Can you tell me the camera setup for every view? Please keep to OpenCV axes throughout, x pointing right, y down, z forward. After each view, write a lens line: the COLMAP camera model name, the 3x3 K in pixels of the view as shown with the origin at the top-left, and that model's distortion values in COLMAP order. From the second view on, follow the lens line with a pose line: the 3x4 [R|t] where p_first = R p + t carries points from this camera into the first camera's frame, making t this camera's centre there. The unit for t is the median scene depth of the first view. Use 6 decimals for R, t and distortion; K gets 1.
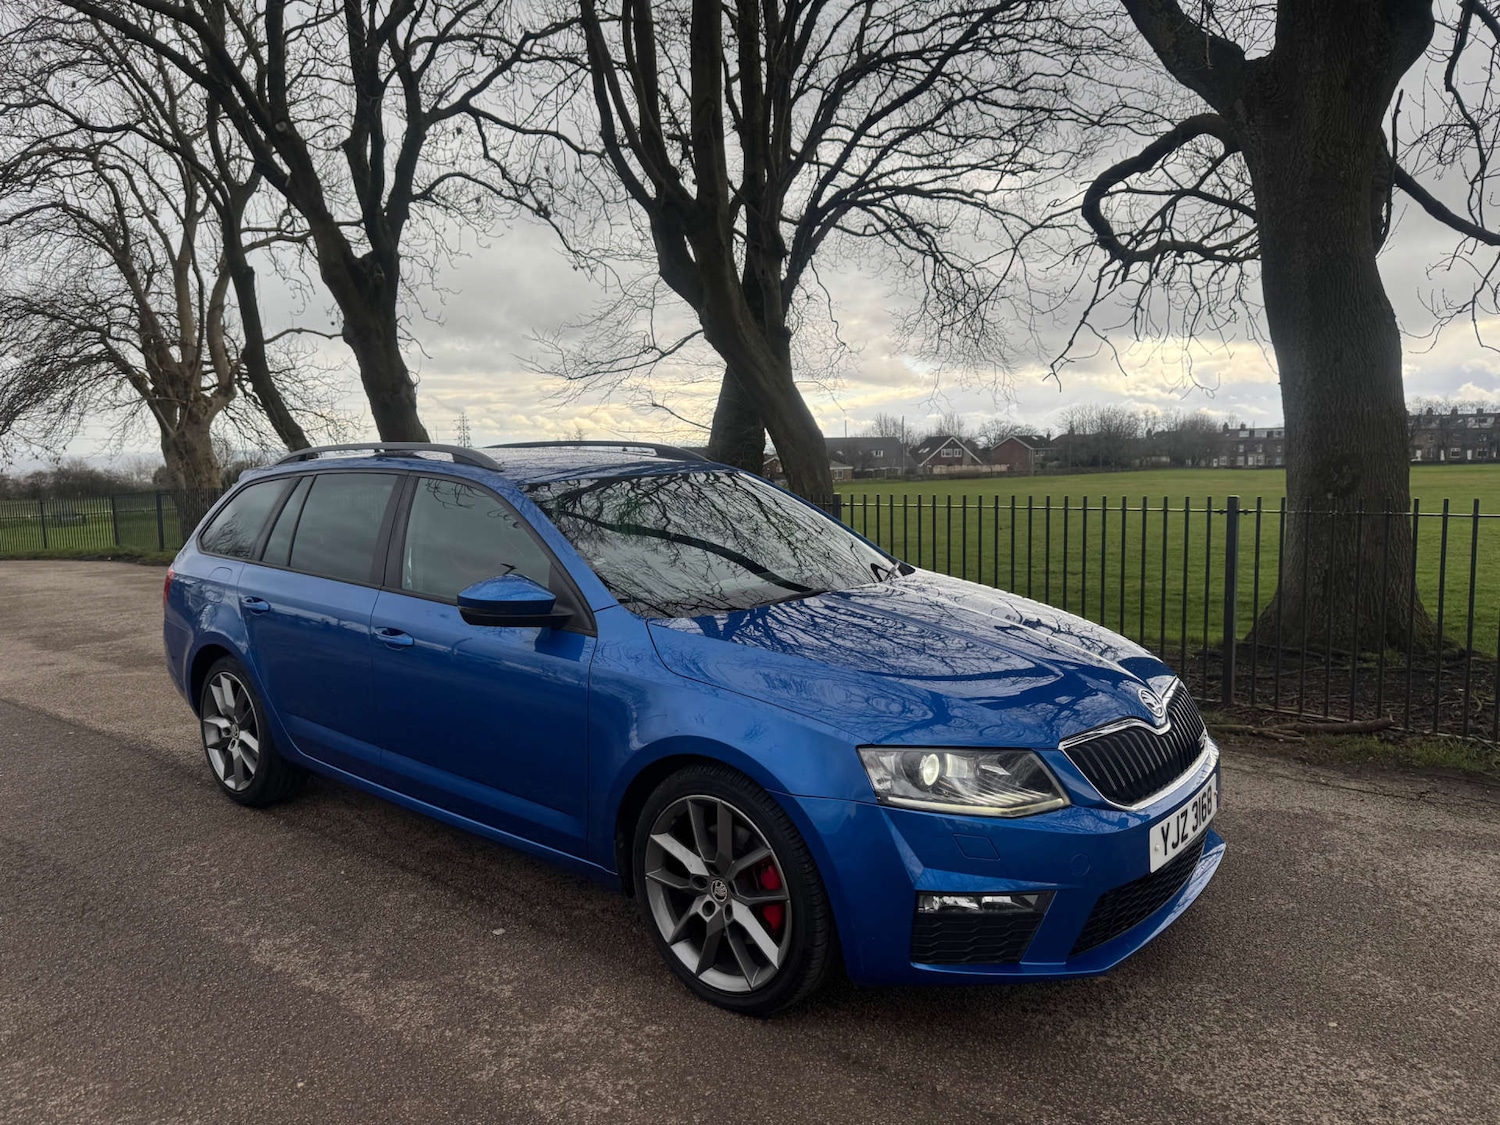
lens RADIAL K [[1051.2, 0, 751.6], [0, 1051.2, 570.4], [0, 0, 1]] dist [0.037697, -0.039979]
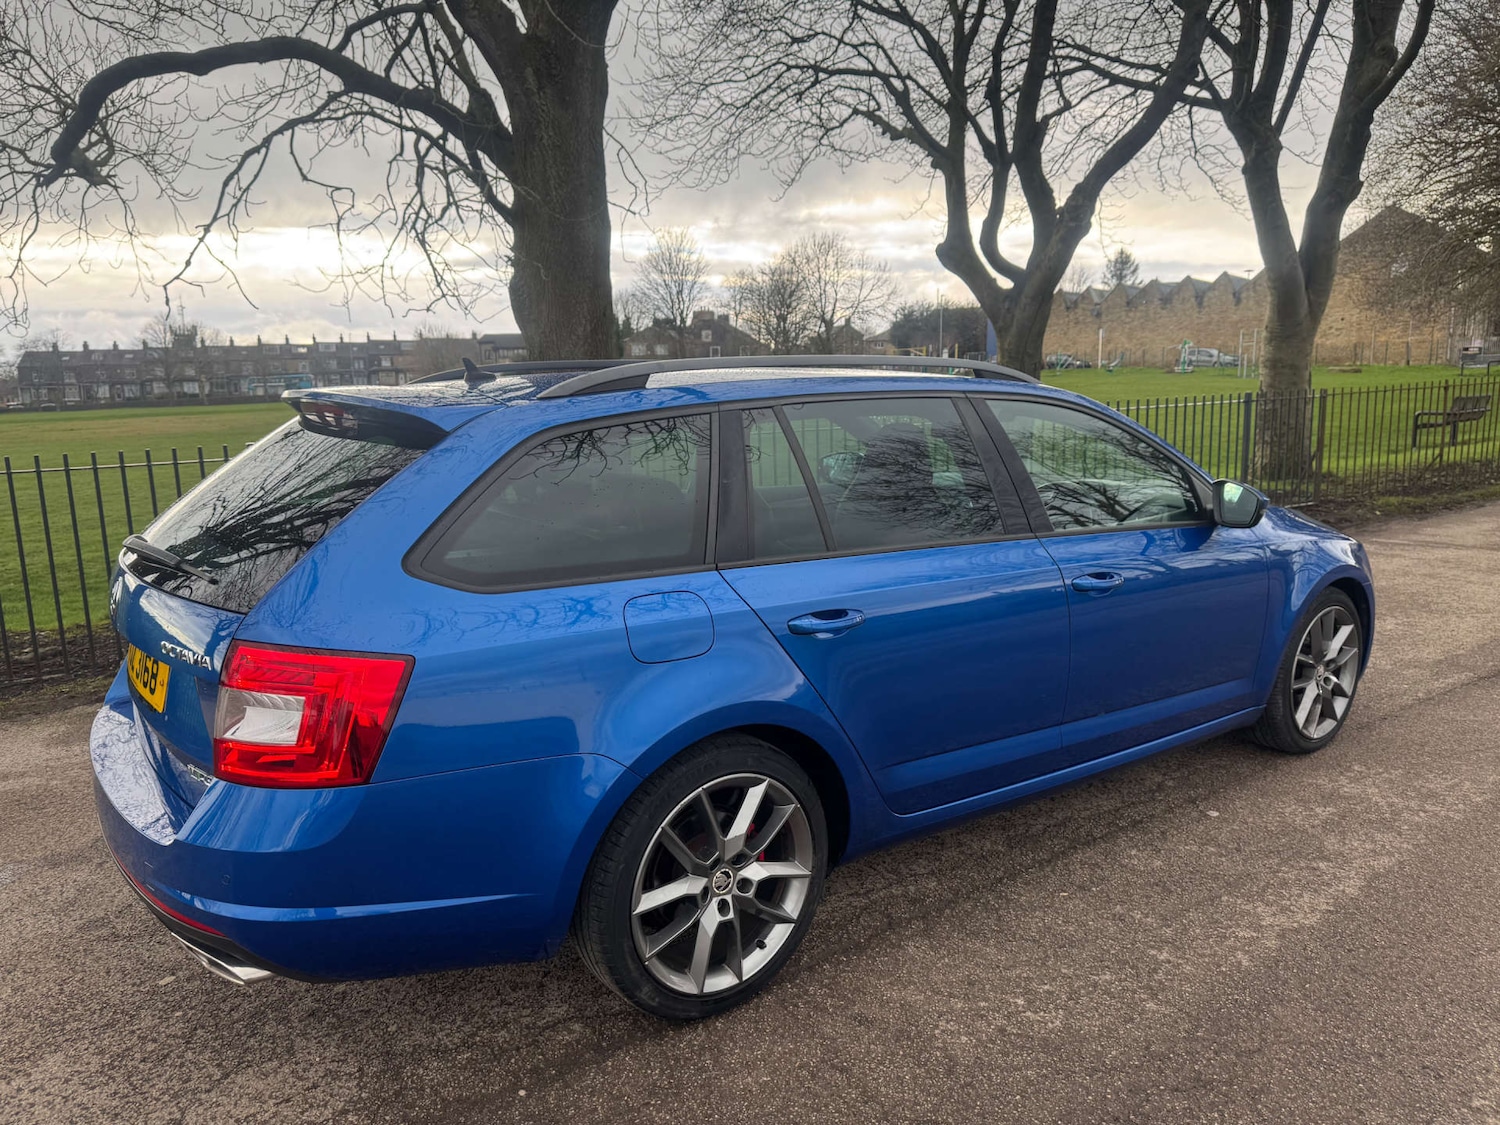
lens RADIAL K [[1051.2, 0, 741.7], [0, 1051.2, 572.3], [0, 0, 1]] dist [0.037697, -0.039979]
pose [[0.242944, -0.160240, 0.956714, -0.228385], [0.119068, 0.983730, 0.134529, -0.017553], [-0.962705, 0.081231, 0.258071, 0.196615]]
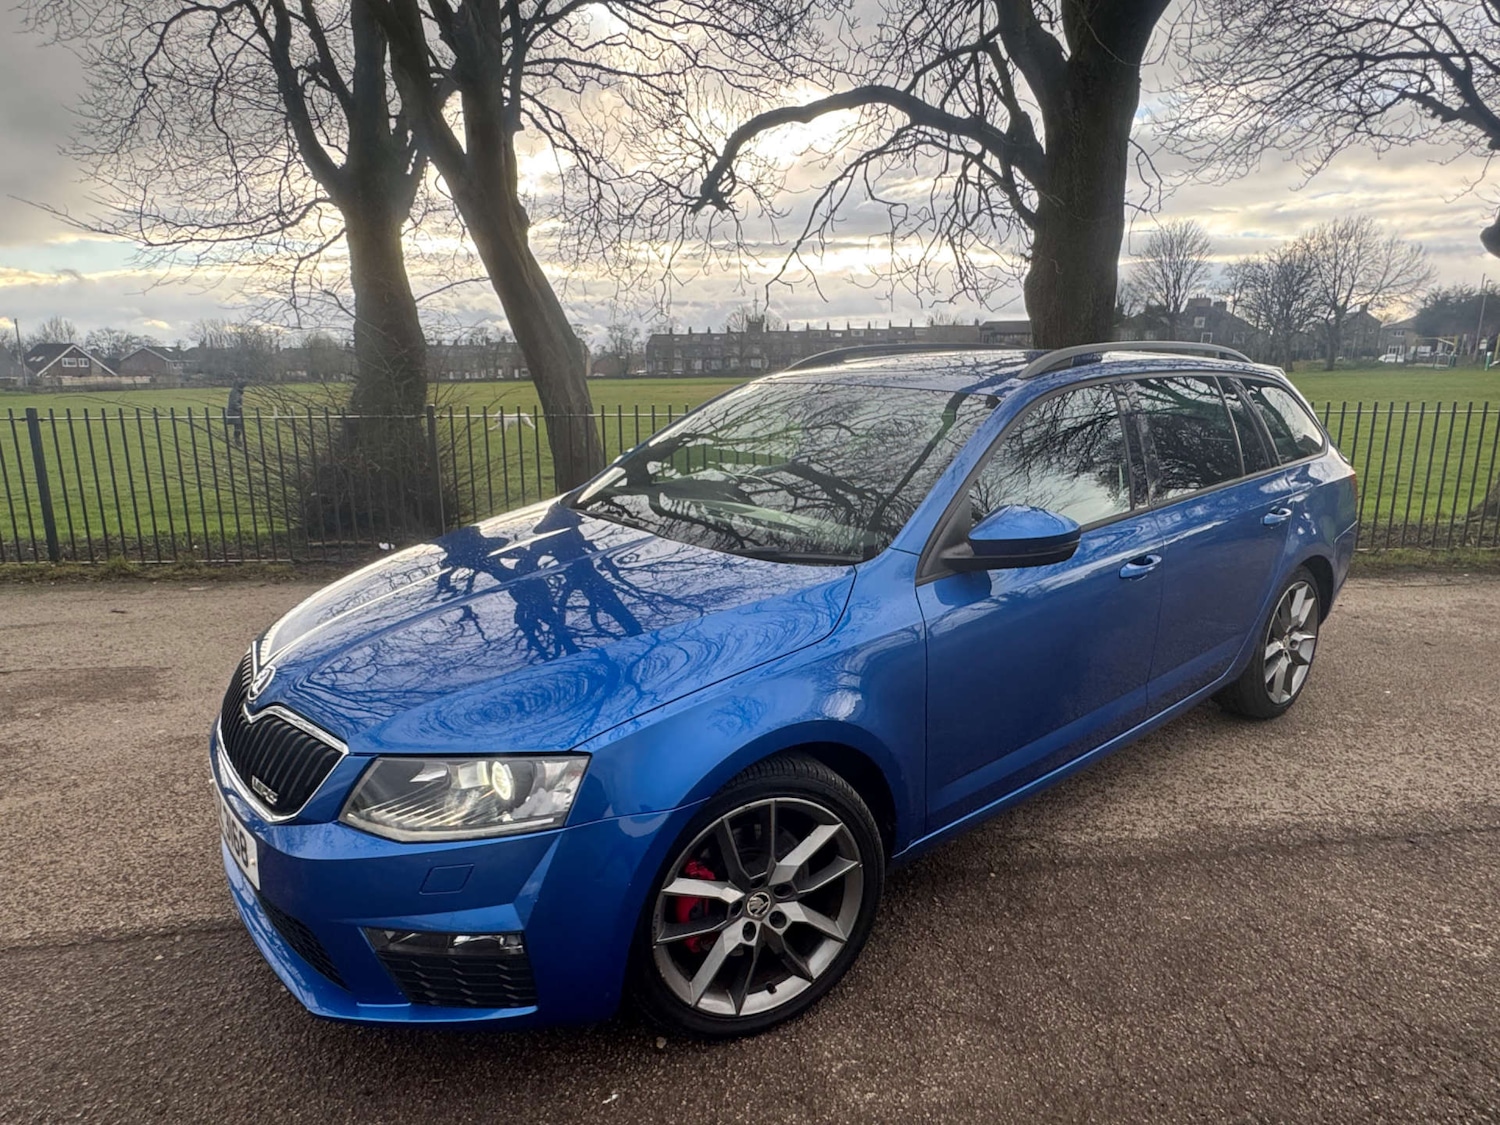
lens RADIAL K [[905.5, 0, 745.7], [0, 905.5, 570.2], [0, 0, 1]] dist [-0.004725, 0.000974]
pose [[0.665377, -0.144299, 0.732428, -0.251375], [0.063930, 0.988550, 0.136682, -0.015712], [-0.743765, -0.044121, 0.666983, 0.192575]]
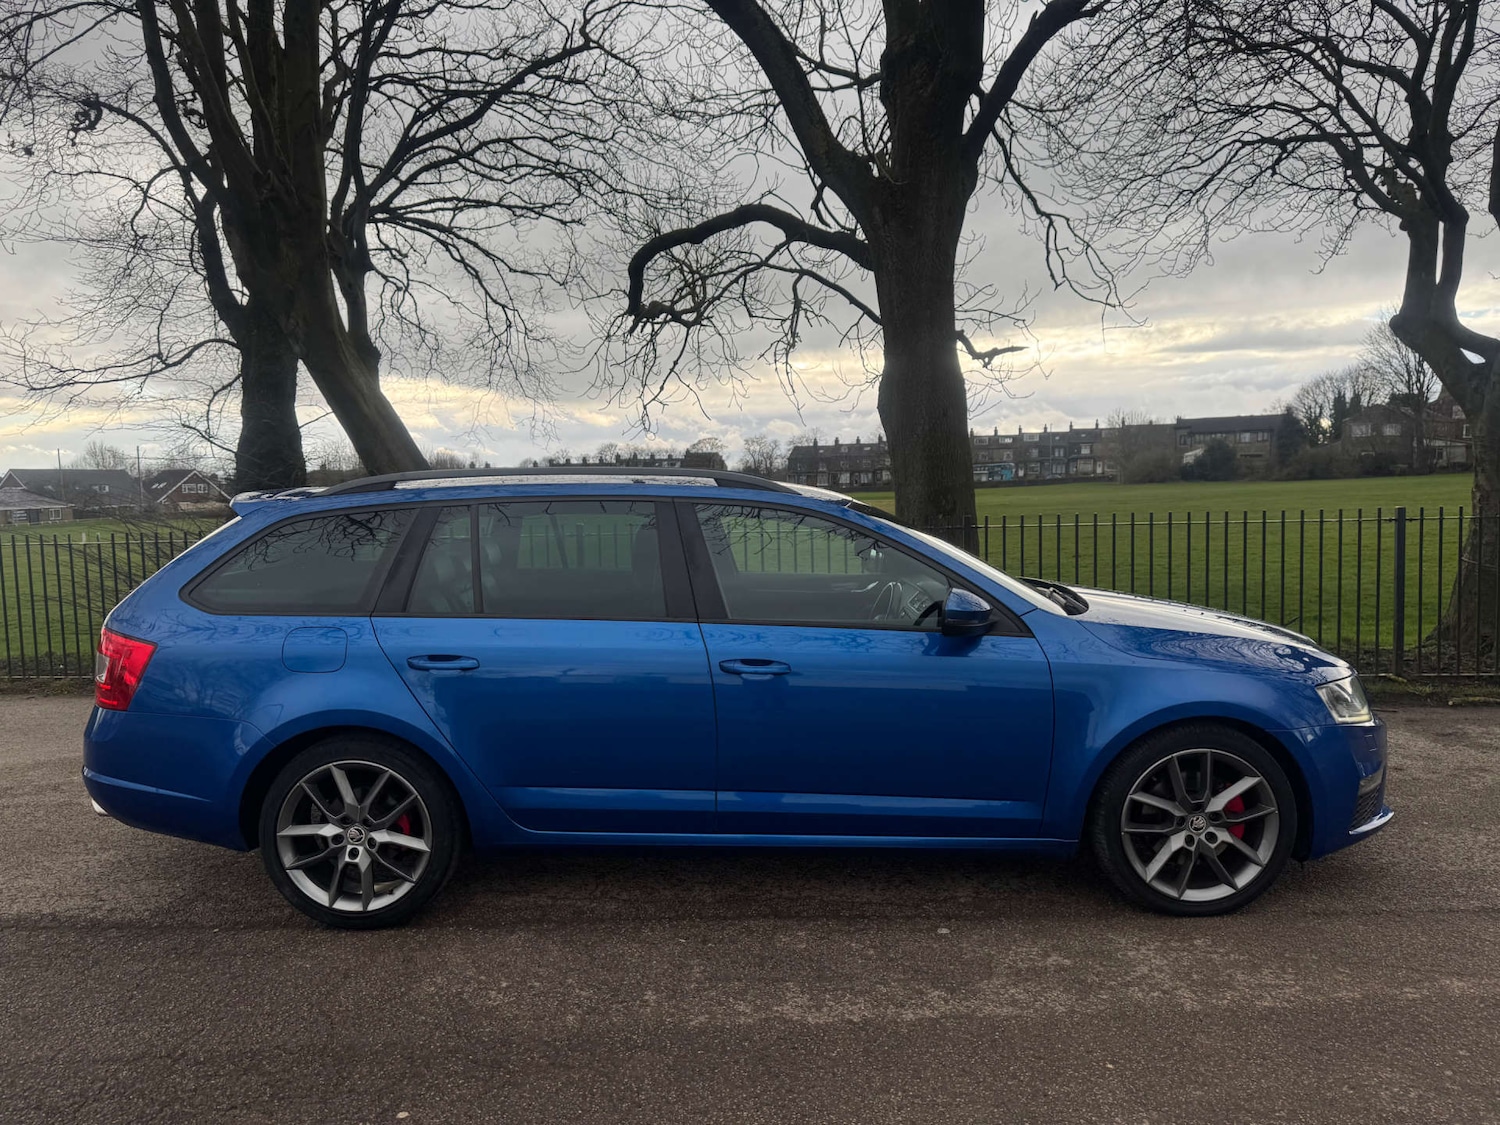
lens RADIAL K [[1051.2, 0, 749.8], [0, 1051.2, 574.3], [0, 0, 1]] dist [0.037697, -0.039979]
pose [[0.773553, -0.051347, 0.631649, -0.174280], [0.070818, 0.997473, -0.005642, -0.003311], [-0.629763, 0.049097, 0.775234, 0.049065]]
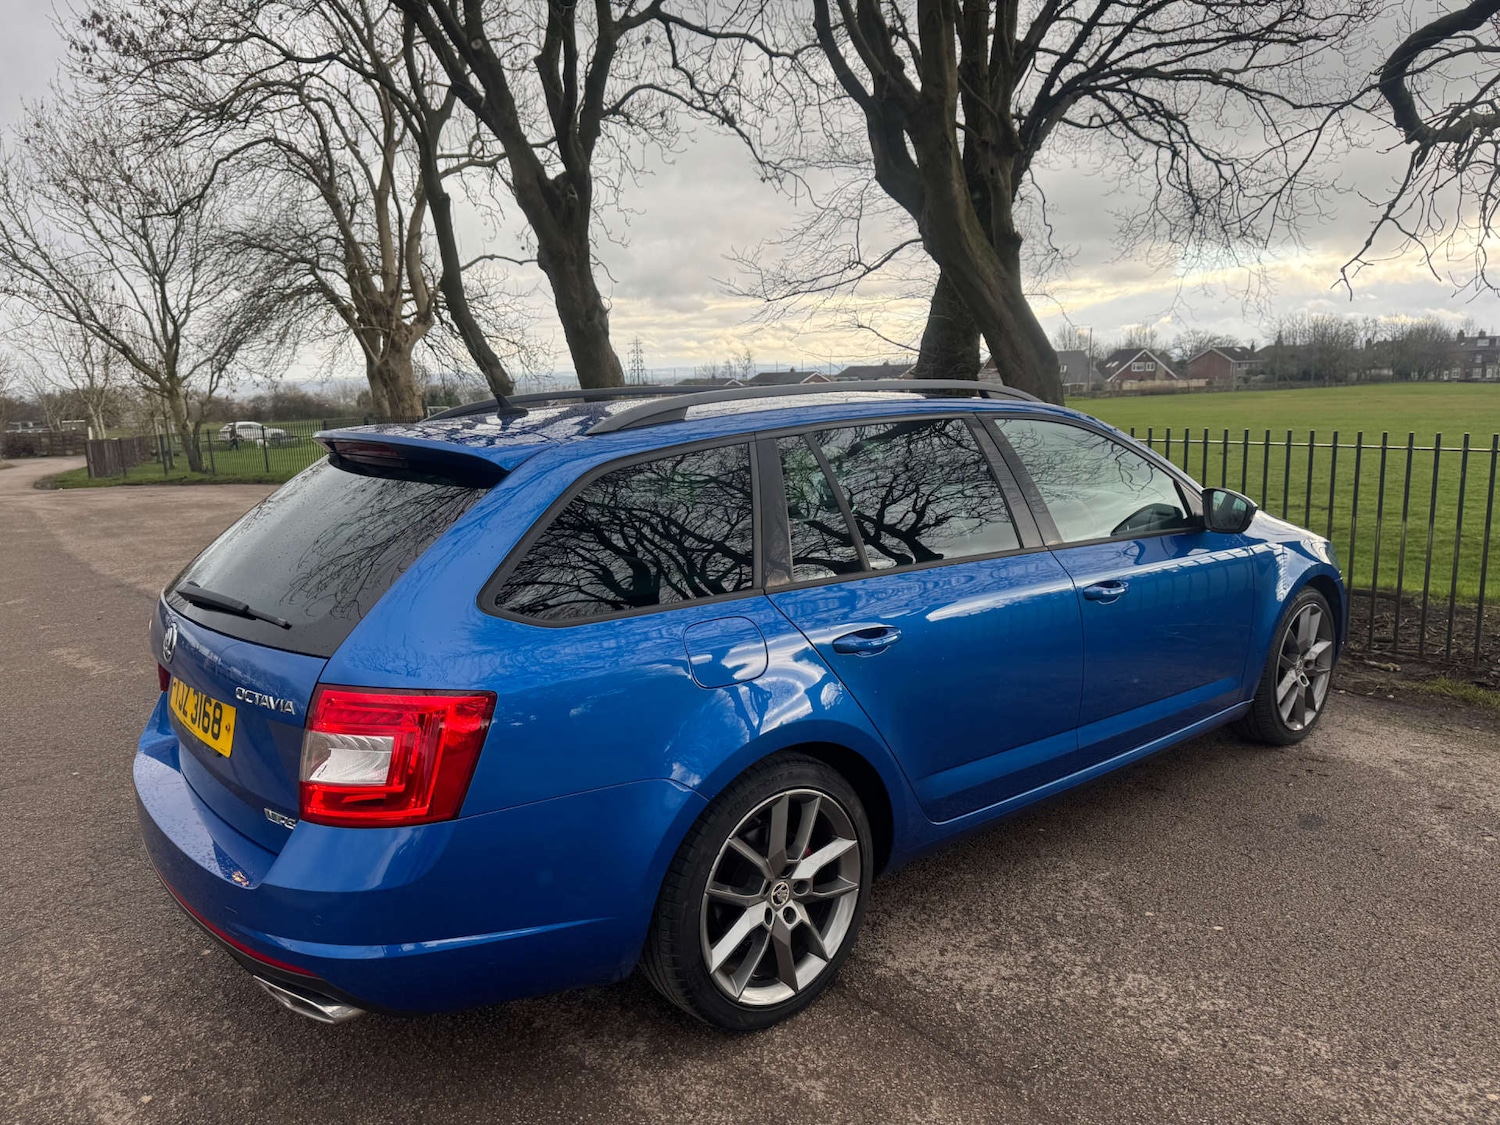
lens RADIAL K [[1051.2, 0, 743.4], [0, 1051.2, 562.2], [0, 0, 1]] dist [0.037697, -0.039979]
pose [[0.986330, 0.017591, -0.163843, -0.024549], [-0.006420, 0.997633, 0.068460, -0.007877], [0.164659, -0.066472, 0.984108, 0.035187]]
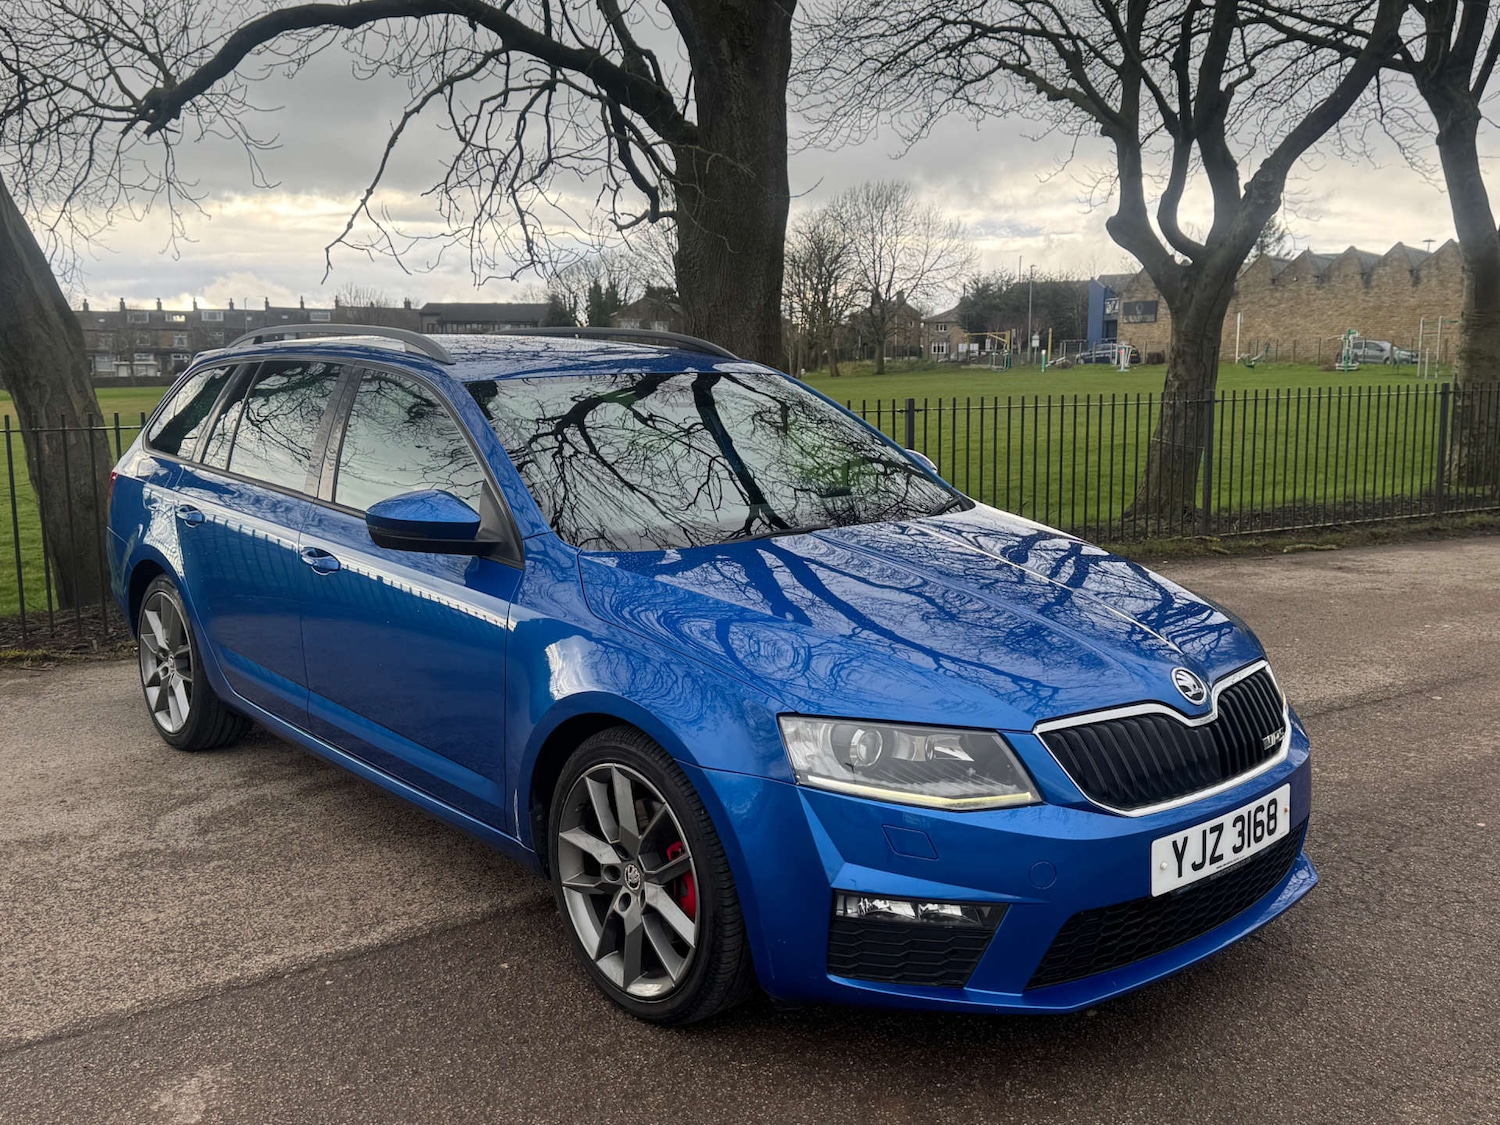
lens RADIAL K [[1414.5, 0, 756.3], [0, 1414.5, 580.9], [0, 0, 1]] dist [0.031164, 0.000000]
pose [[0.238680, -0.123651, 0.963194, -0.368382], [0.099650, 0.989743, 0.102366, -0.013556], [-0.965972, 0.071550, 0.248553, 0.232550]]
